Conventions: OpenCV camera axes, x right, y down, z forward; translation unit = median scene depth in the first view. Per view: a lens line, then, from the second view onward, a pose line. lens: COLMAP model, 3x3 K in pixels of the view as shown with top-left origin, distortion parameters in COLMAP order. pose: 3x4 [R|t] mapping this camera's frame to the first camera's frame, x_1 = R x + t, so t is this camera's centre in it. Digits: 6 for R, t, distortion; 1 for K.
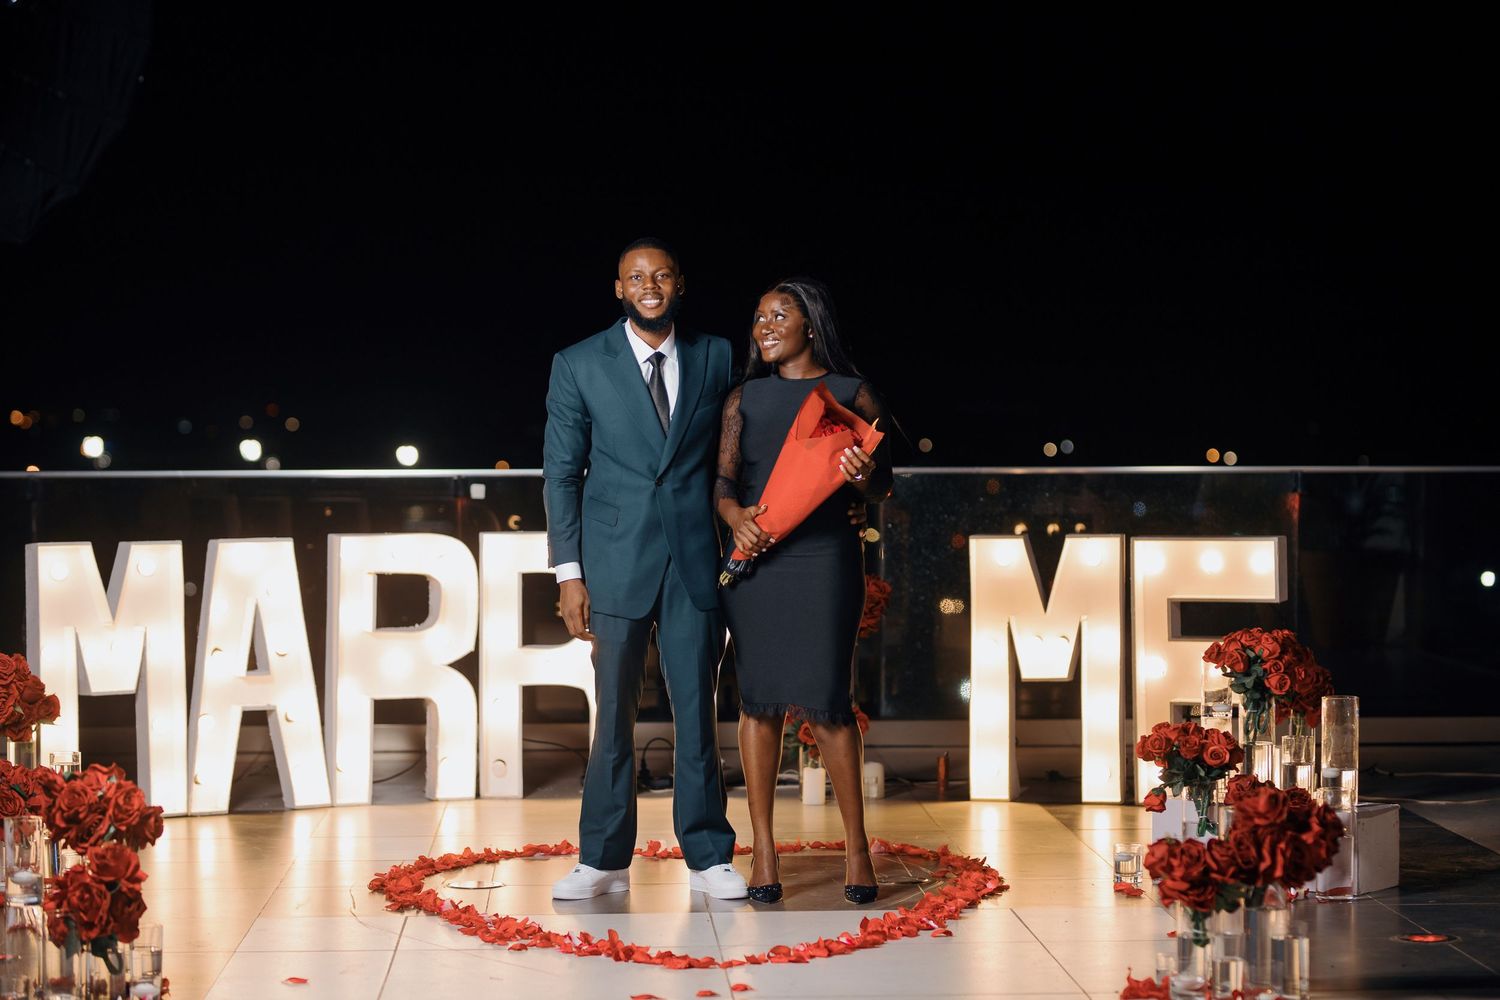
lens RADIAL K [[3796.9, 0, 742.5], [0, 3796.9, 497.5], [0, 0, 1]] dist [0.146770, 0.000000]
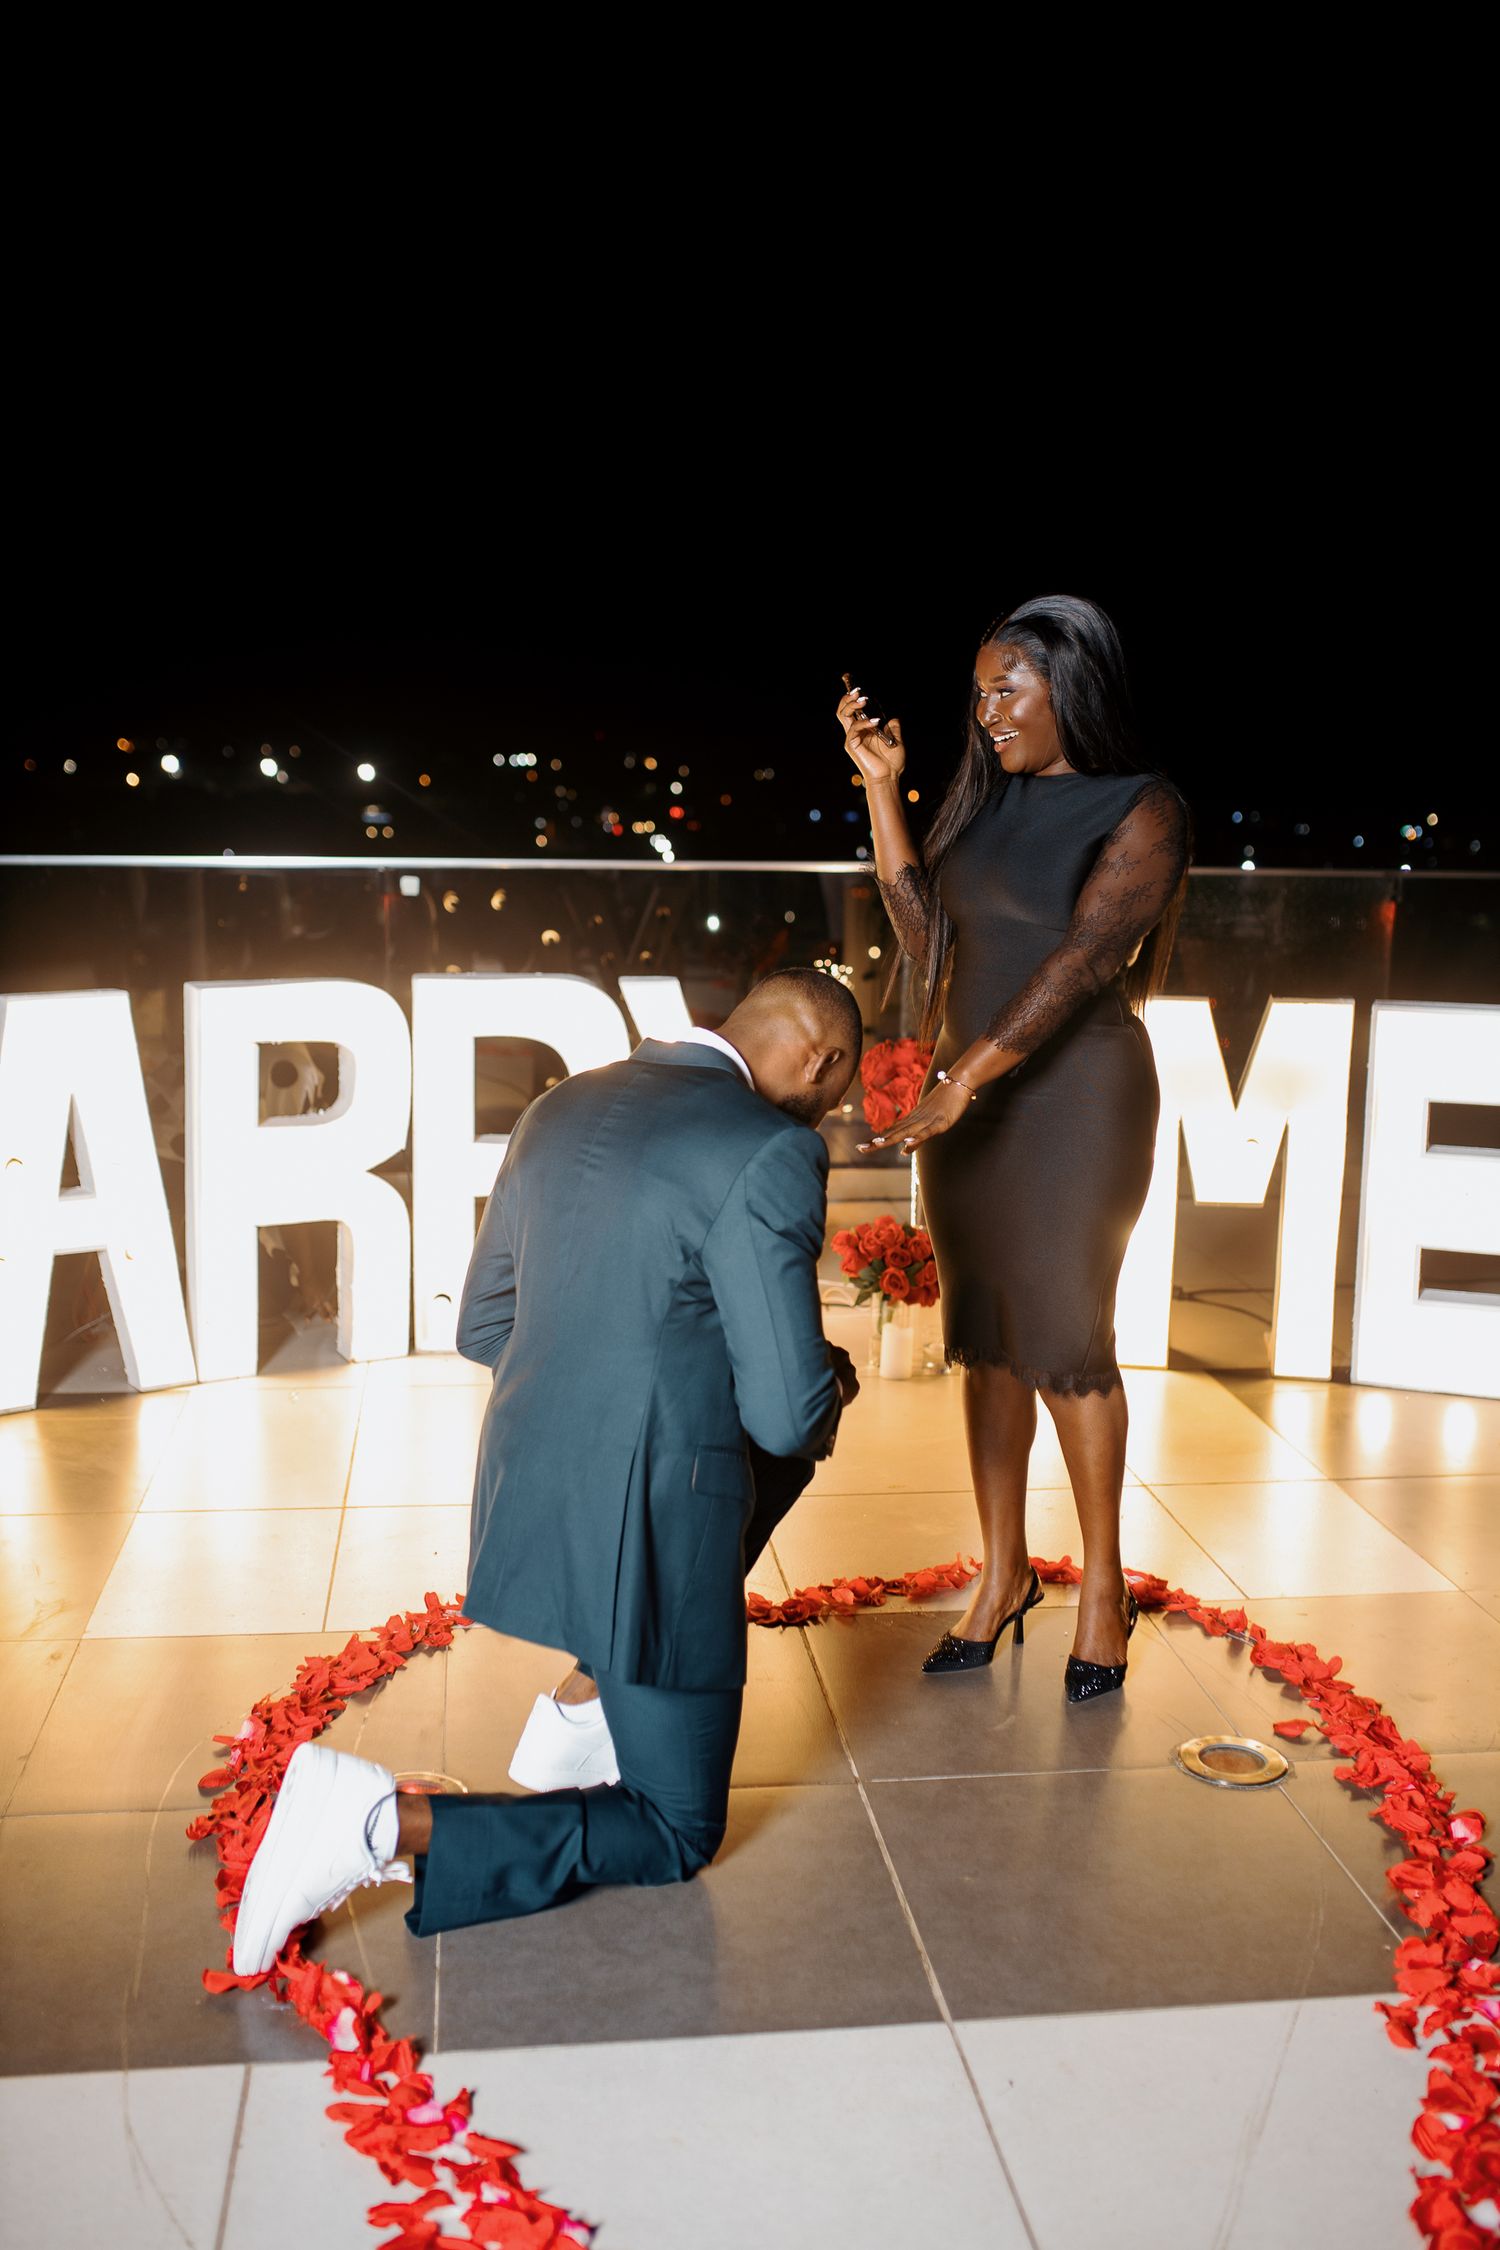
lens RADIAL K [[2336.5, 0, 742.5], [0, 2336.5, 1182.9], [0, 0, 1]] dist [-0.076356, 0.000000]
pose [[0.997318, 0.007714, 0.072781, -0.041858], [-0.019177, 0.987231, 0.158140, -0.022124], [-0.070632, -0.159111, 0.984731, 0.600445]]
